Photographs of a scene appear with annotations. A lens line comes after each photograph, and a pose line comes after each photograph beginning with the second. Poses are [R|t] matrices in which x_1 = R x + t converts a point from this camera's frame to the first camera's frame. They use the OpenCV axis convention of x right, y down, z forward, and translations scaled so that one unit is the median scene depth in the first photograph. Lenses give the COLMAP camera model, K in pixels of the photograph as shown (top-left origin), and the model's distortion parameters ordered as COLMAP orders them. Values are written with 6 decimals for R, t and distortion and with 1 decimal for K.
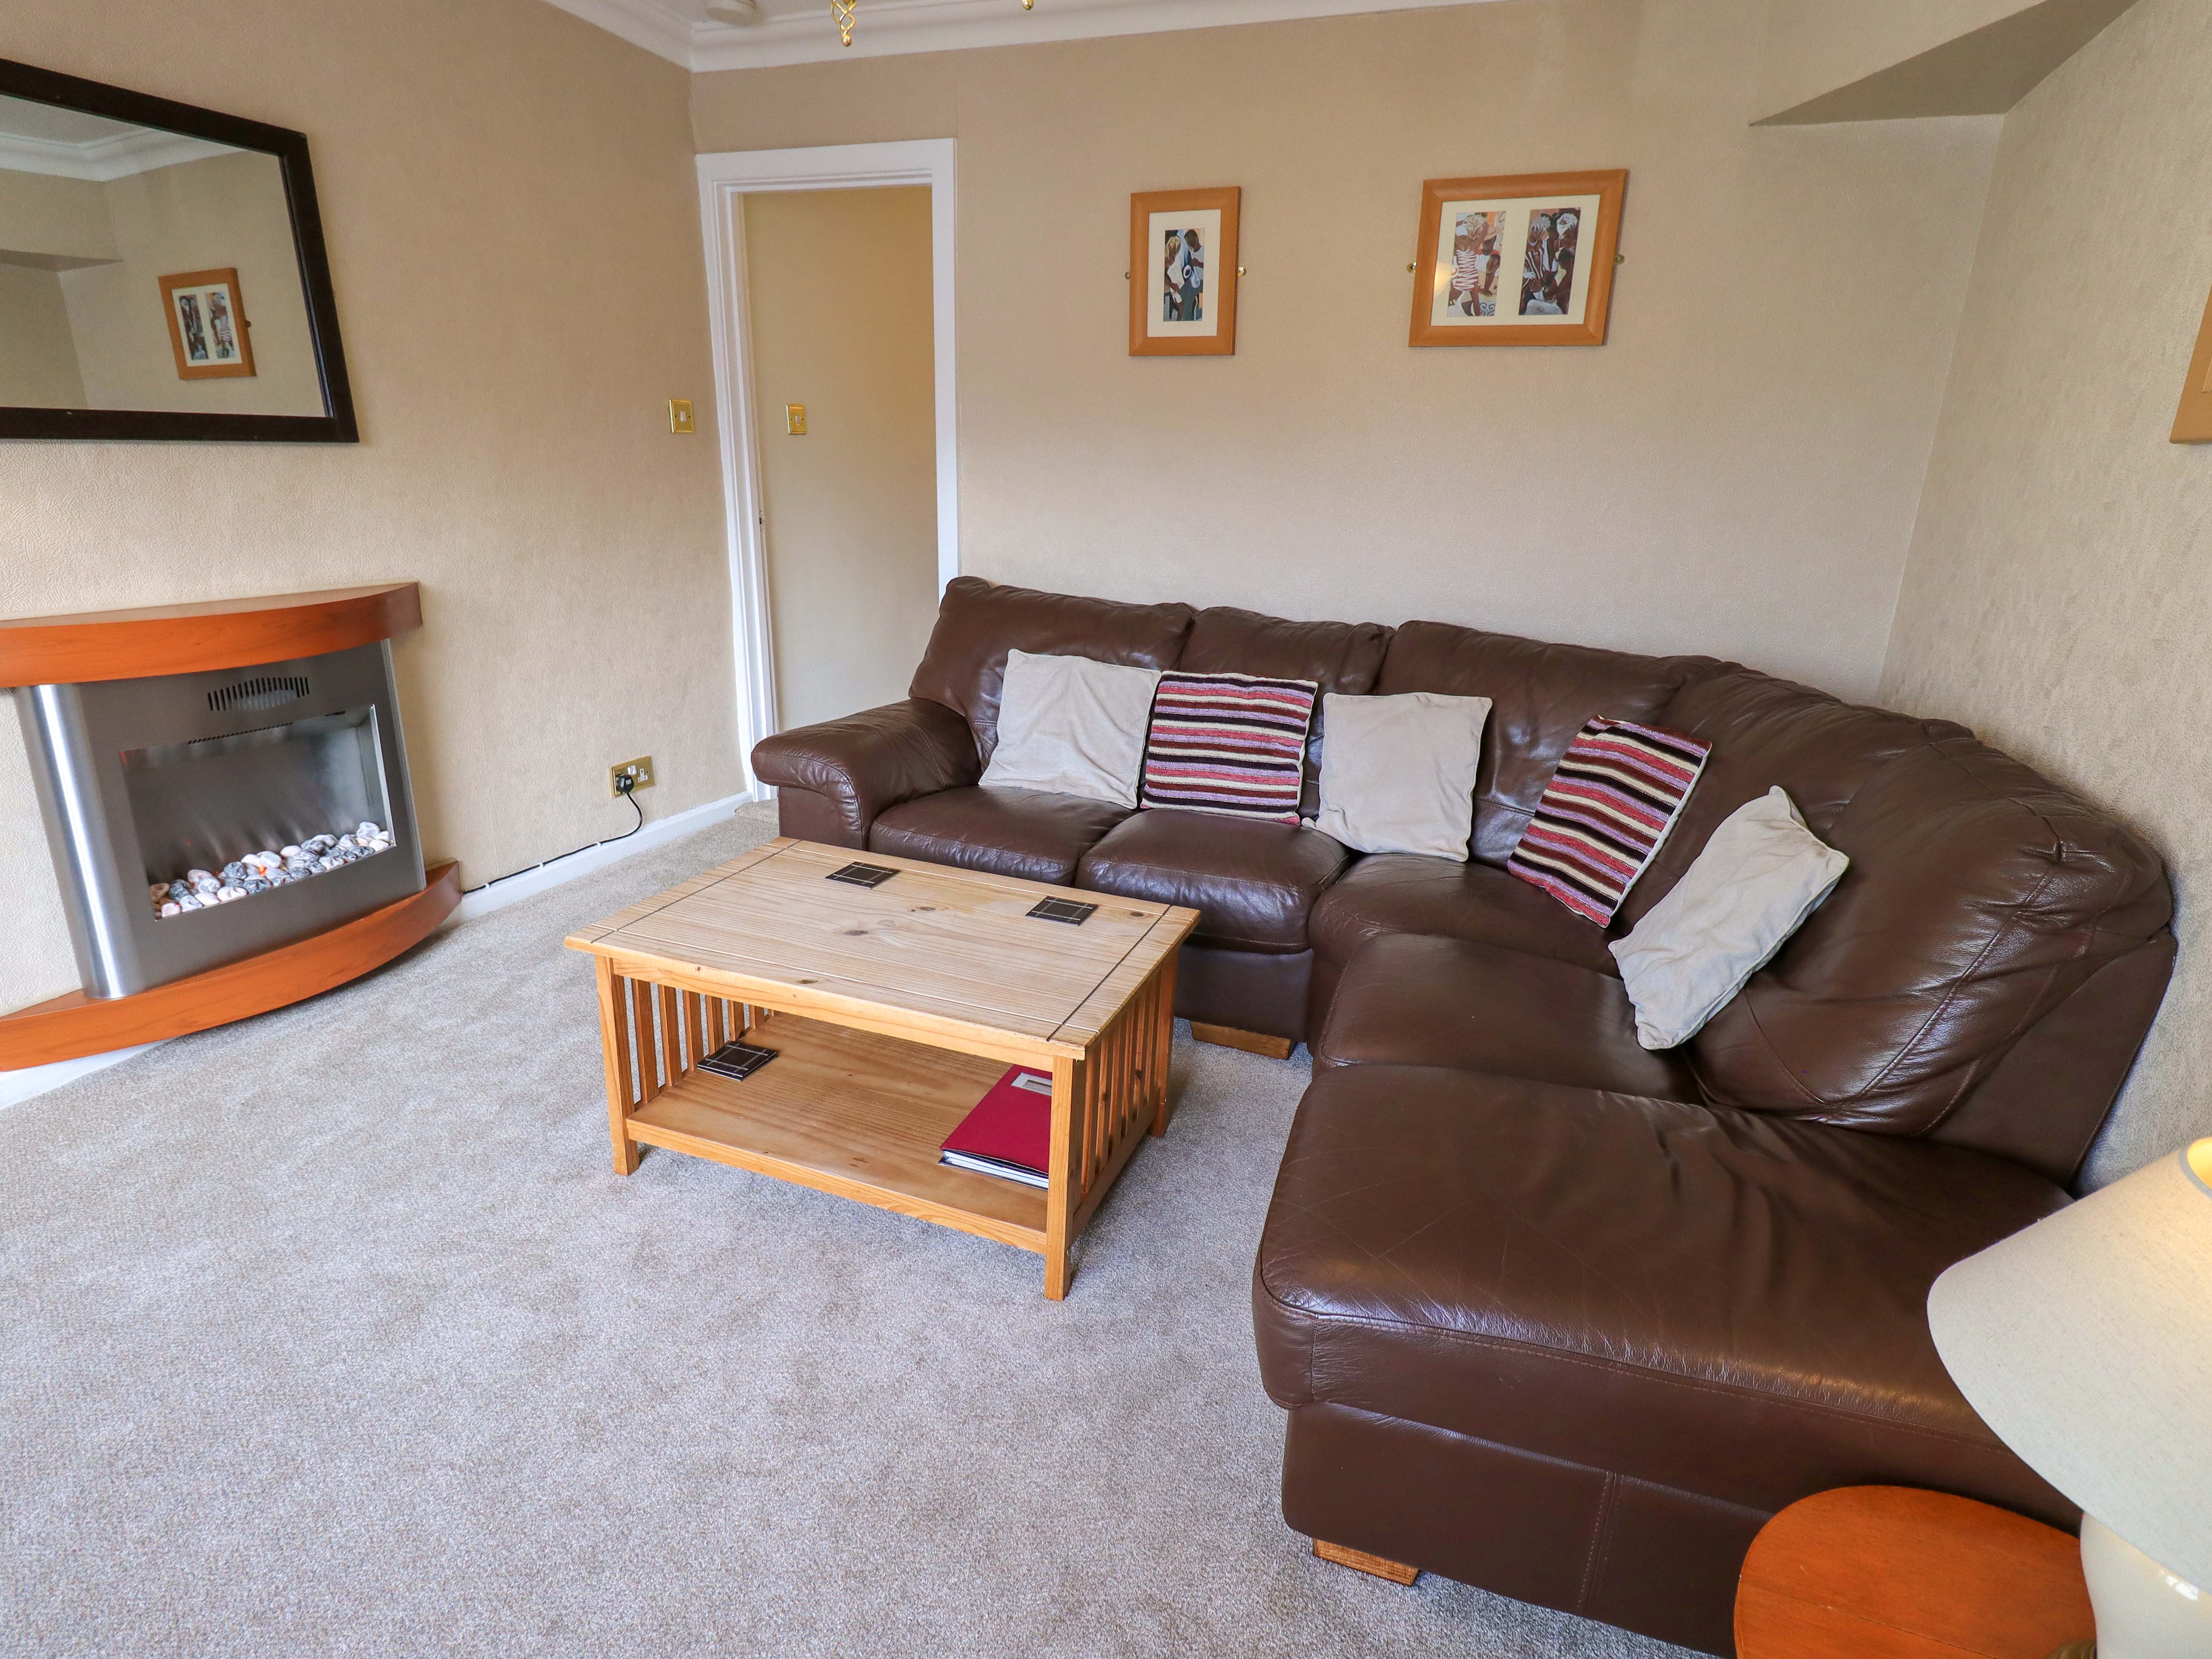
lens RADIAL K [[1161.6, 0, 1158.1], [0, 1161.6, 824.2], [0, 0, 1]] dist [0.001822, -0.000286]
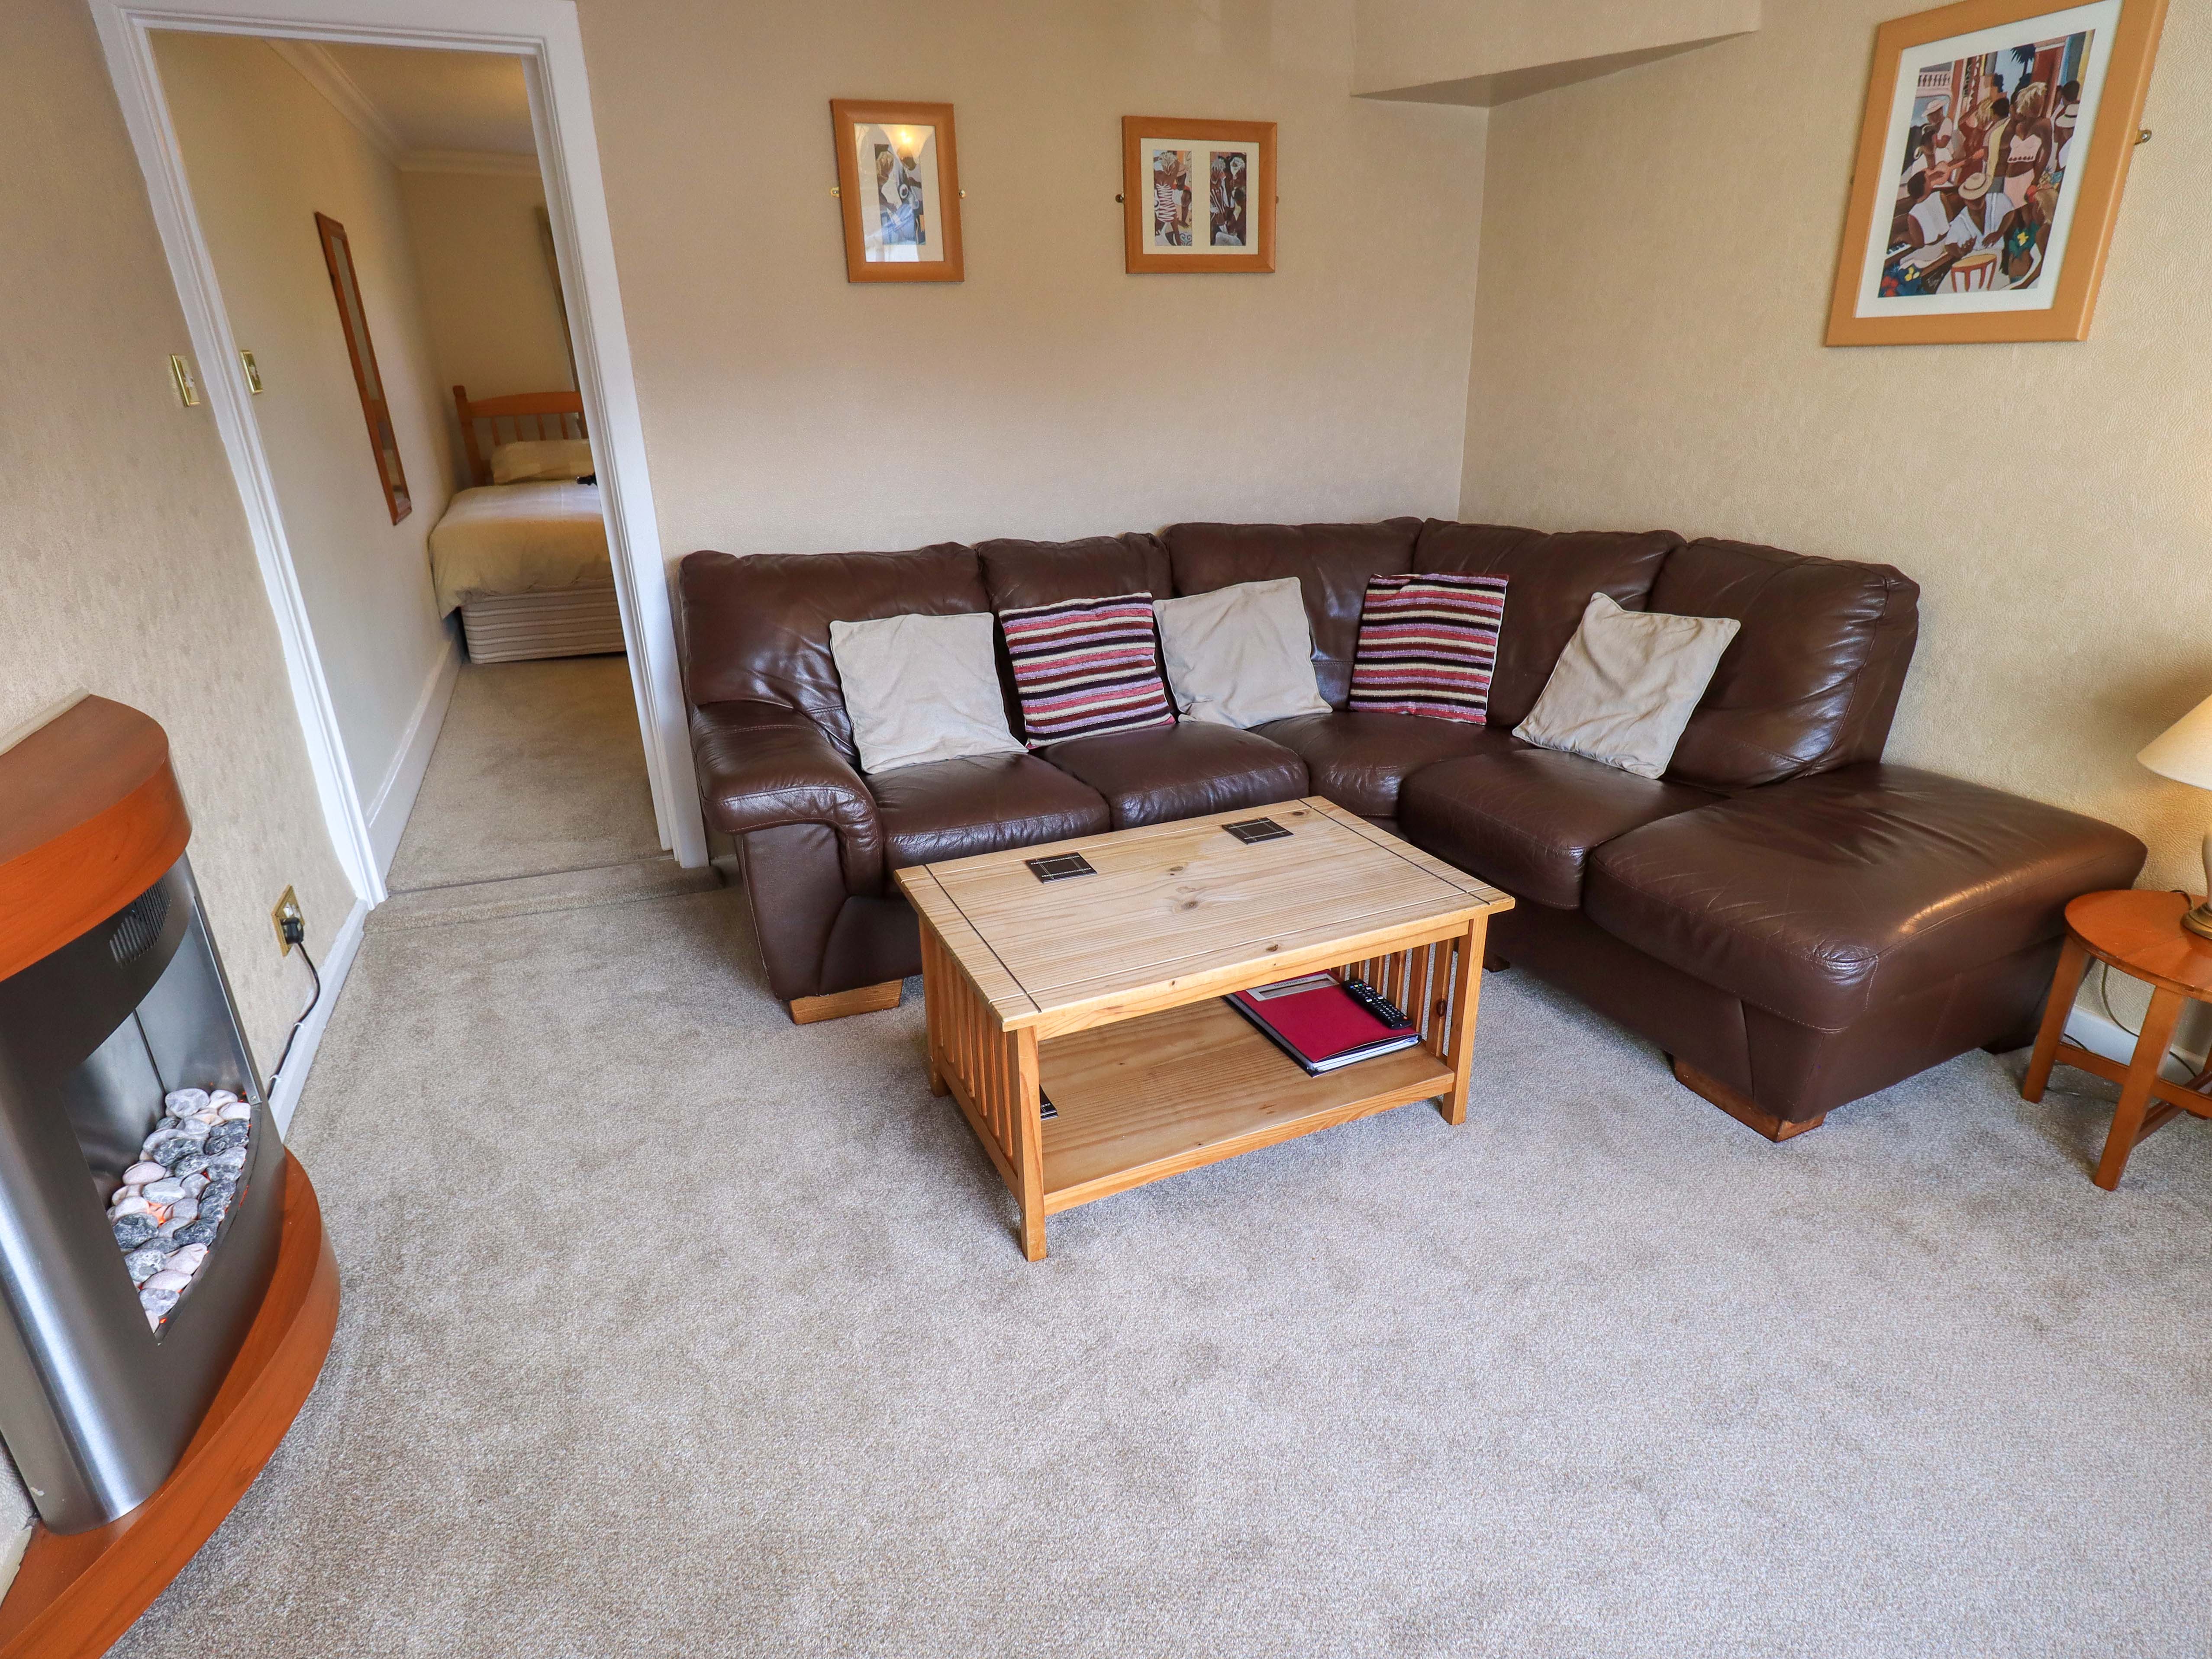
lens RADIAL K [[1161.5, 0, 1122.0], [0, 1161.5, 817.2], [0, 0, 1]] dist [0.001822, -0.000286]
pose [[0.721828, -0.300505, 0.623426, -0.645853], [0.251118, 0.953145, 0.168683, -0.115303], [-0.644906, 0.034793, 0.763469, 0.199539]]
